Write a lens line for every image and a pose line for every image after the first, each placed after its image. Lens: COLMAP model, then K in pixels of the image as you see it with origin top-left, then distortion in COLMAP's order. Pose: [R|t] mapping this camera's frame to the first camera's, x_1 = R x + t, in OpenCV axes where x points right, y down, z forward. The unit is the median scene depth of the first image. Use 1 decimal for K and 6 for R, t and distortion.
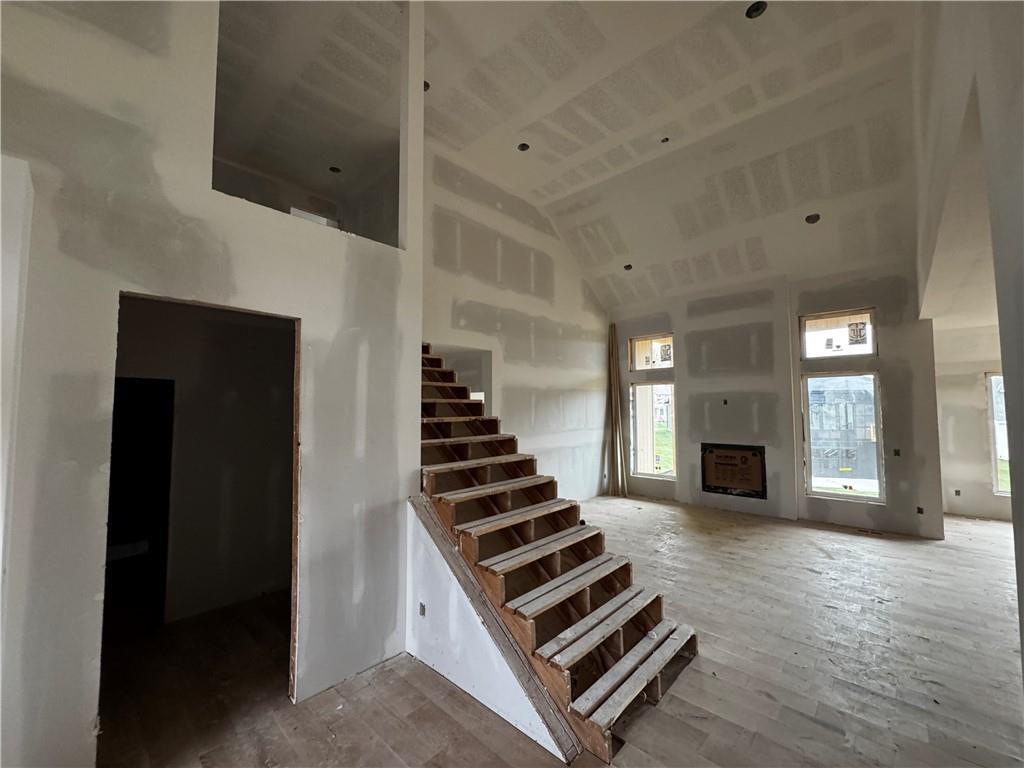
lens RADIAL K [[409.3, 0, 514.5], [0, 409.3, 382.6], [0, 0, 1]] dist [-0.002225, -0.000172]
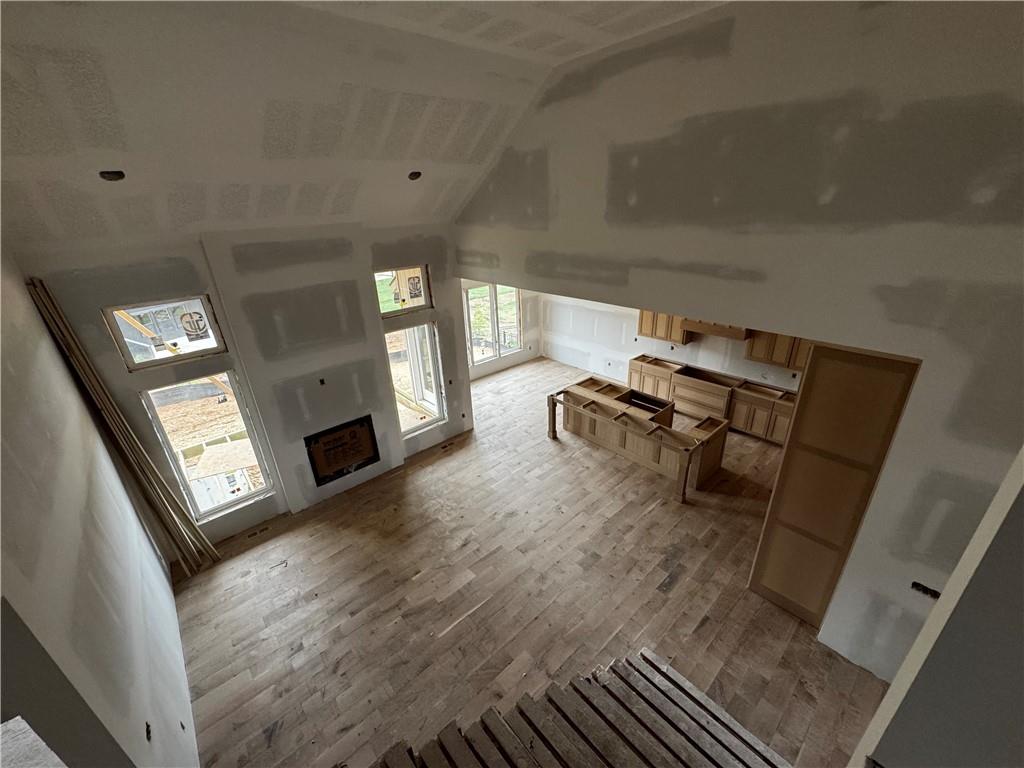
lens RADIAL K [[409.3, 0, 513.1], [0, 409.3, 385.7], [0, 0, 1]] dist [-0.002225, -0.000172]
pose [[0.086648, -0.404055, 0.910622, -0.190101], [-0.024029, 0.912946, 0.407373, -0.282794], [-0.995949, -0.057179, 0.069396, 0.566249]]
